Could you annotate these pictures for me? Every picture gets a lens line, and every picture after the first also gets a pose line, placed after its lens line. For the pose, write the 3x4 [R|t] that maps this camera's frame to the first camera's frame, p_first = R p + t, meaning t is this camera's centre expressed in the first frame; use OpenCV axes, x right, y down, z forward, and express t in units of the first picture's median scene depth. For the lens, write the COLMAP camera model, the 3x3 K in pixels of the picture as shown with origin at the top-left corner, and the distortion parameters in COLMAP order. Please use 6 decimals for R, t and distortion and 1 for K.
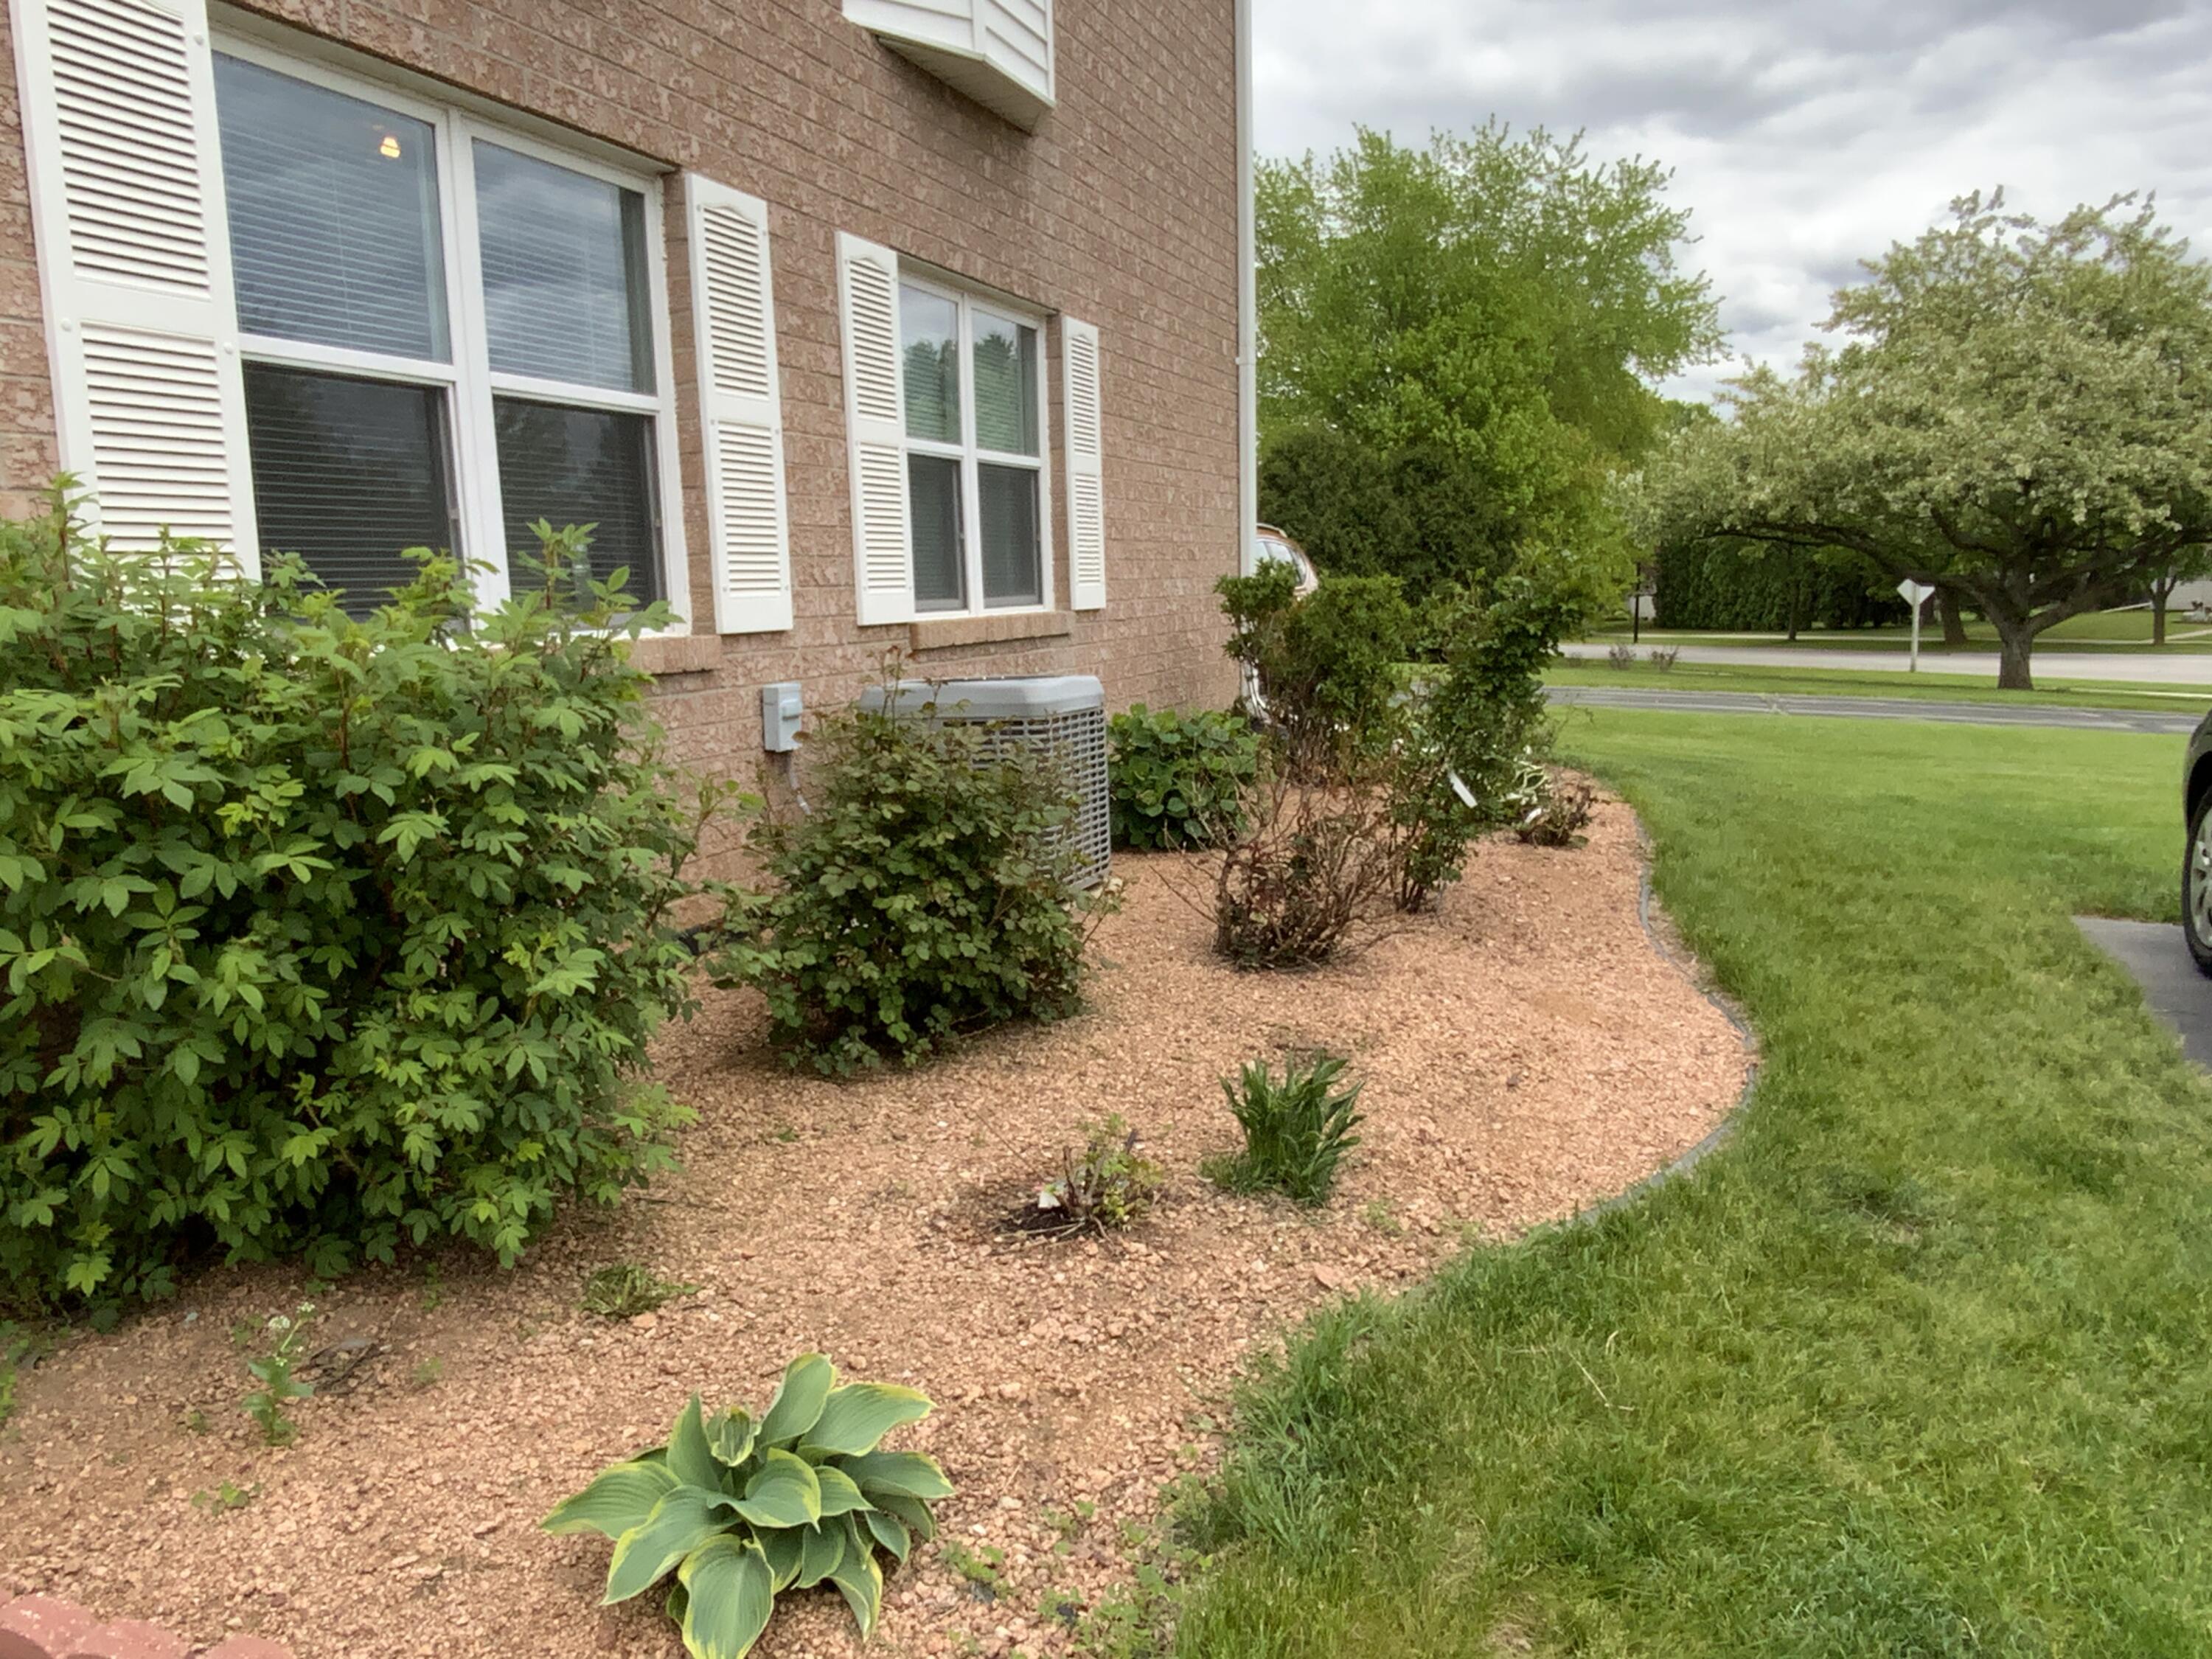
lens RADIAL K [[1633.6, 0, 1106.0], [0, 1633.6, 829.5], [0, 0, 1]] dist [0.088240, -0.140654]
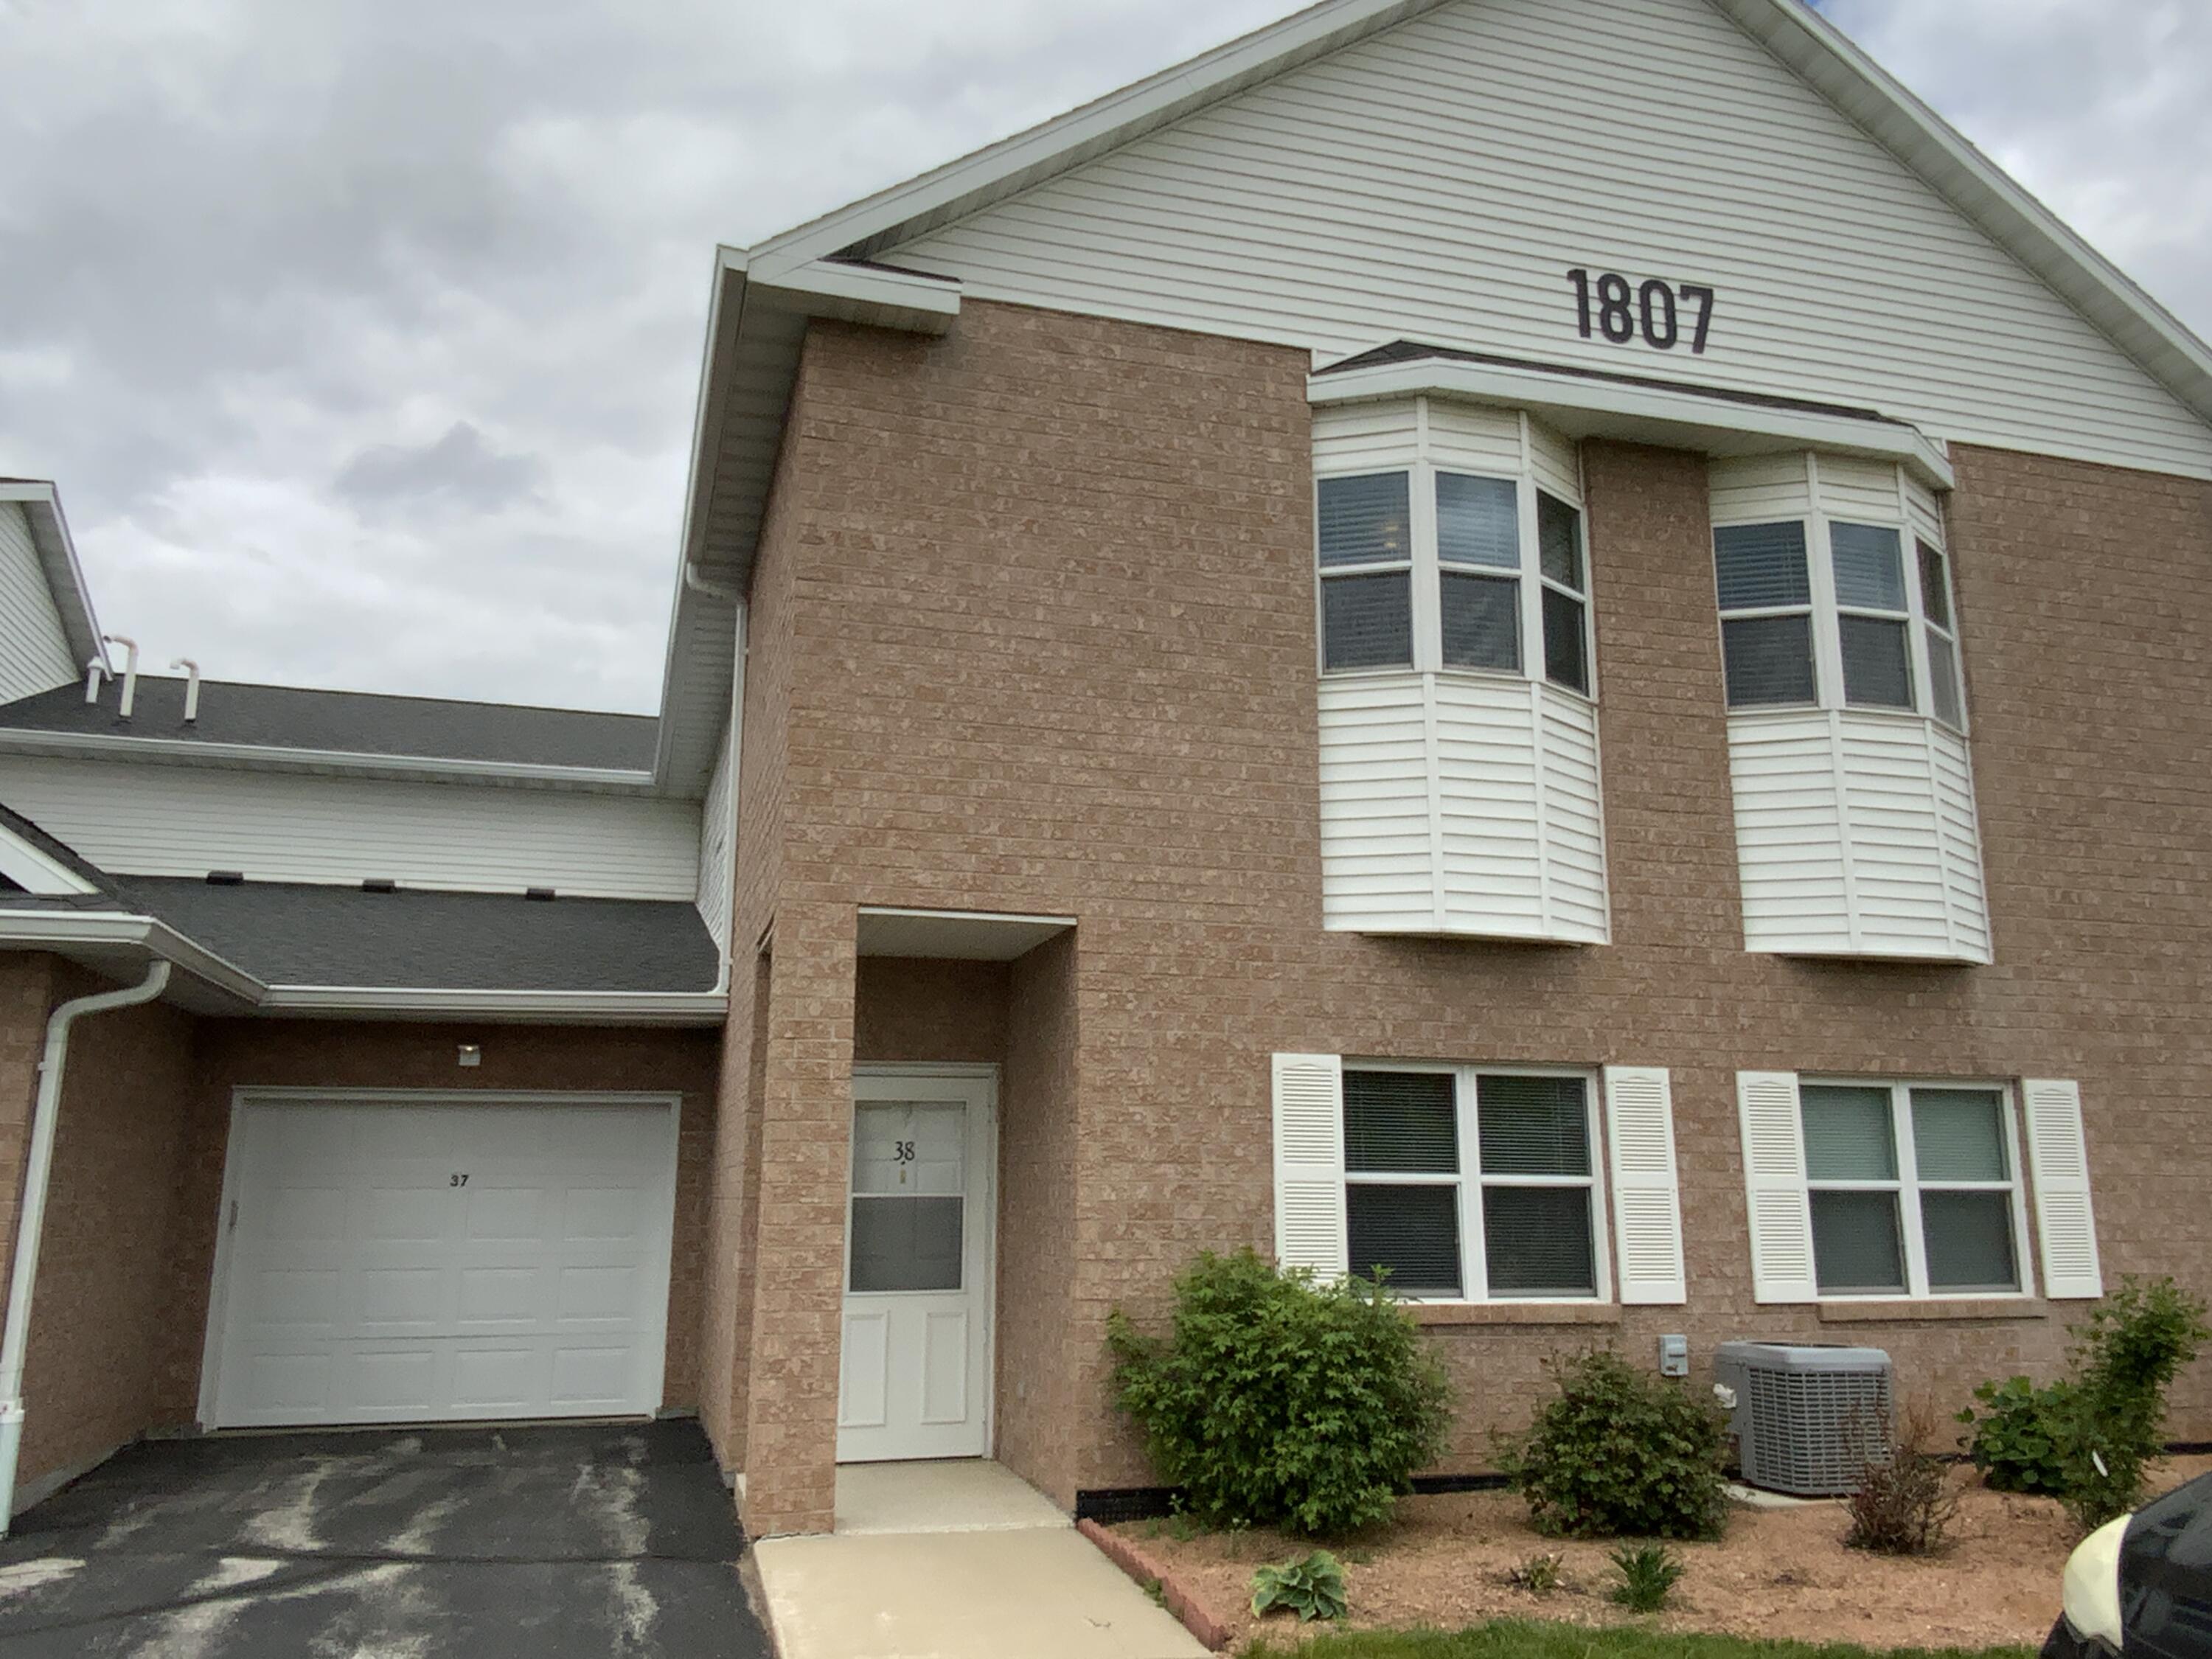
lens RADIAL K [[1633.6, 0, 1106.0], [0, 1633.6, 829.5], [0, 0, 1]] dist [0.088240, -0.140654]
pose [[0.589392, -0.140450, -0.795544, 0.912786], [-0.144238, 0.950651, -0.274695, -0.029165], [0.794866, 0.276651, 0.540048, -0.576259]]
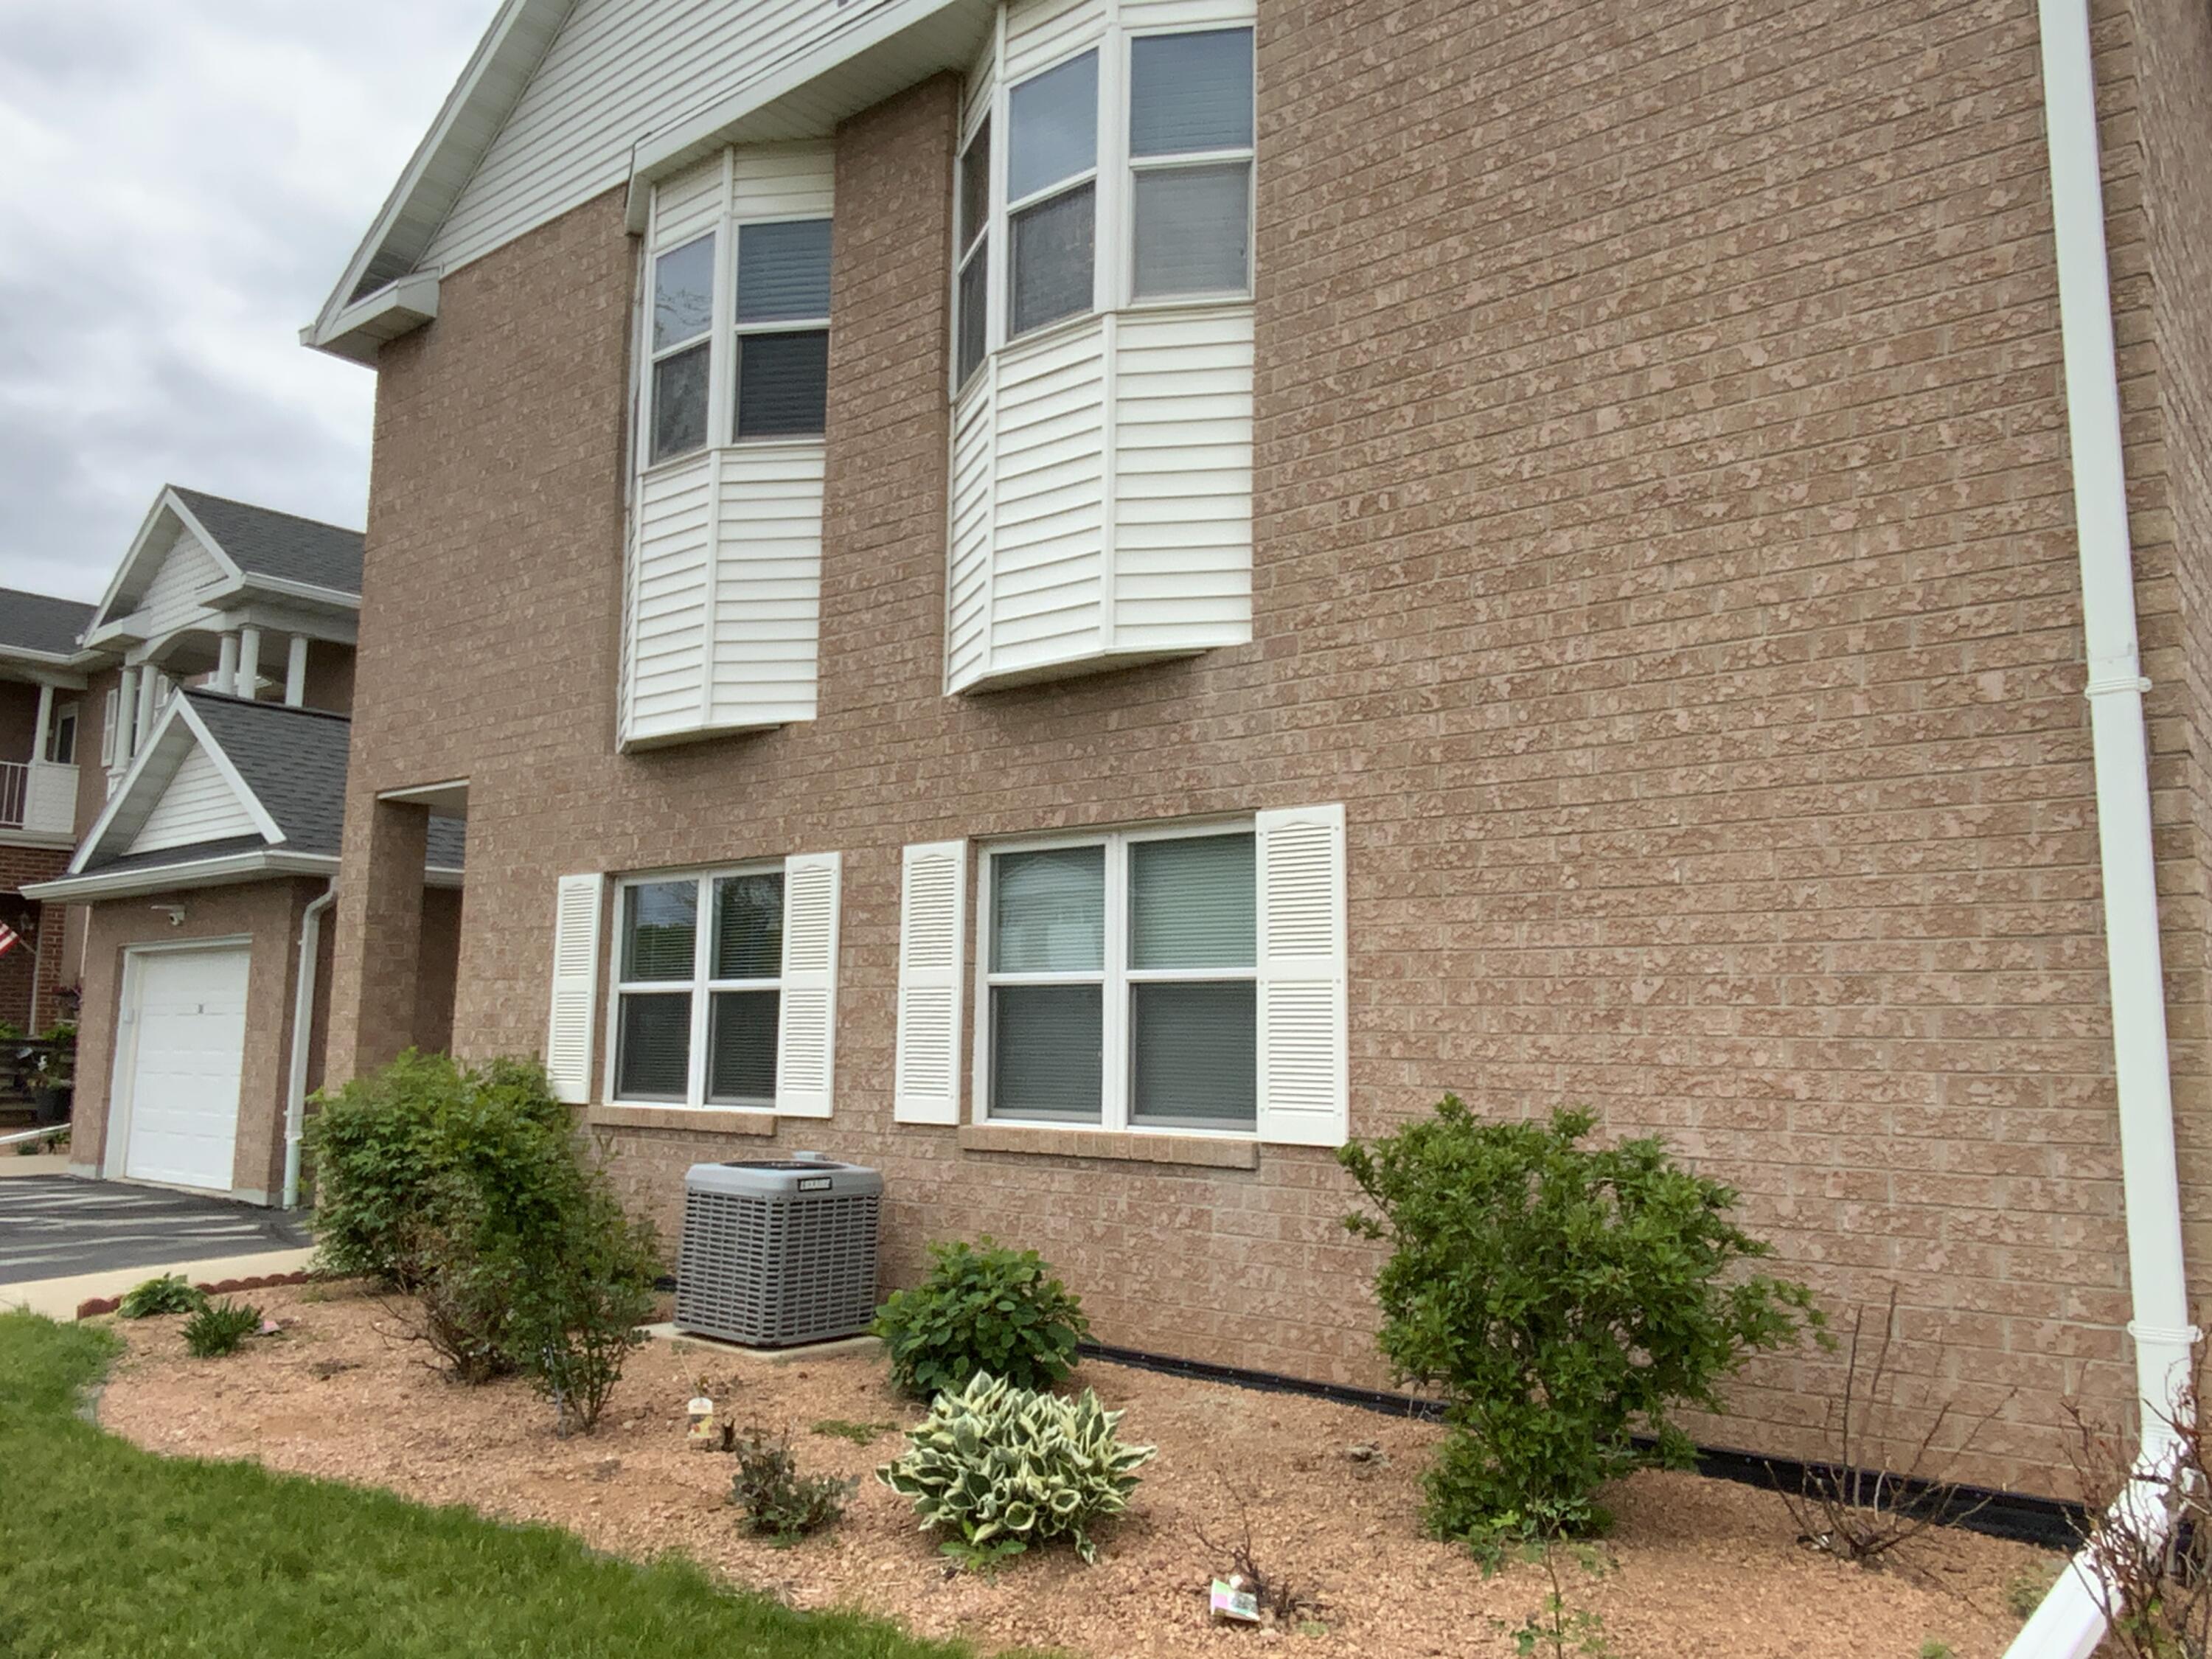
lens RADIAL K [[1633.6, 0, 1106.0], [0, 1633.6, 829.5], [0, 0, 1]] dist [0.088240, -0.140654]
pose [[-0.319871, -0.092880, -0.942898, 1.177977], [-0.141317, 0.988728, -0.049454, -0.345430], [0.936863, 0.117429, -0.329391, 1.702323]]
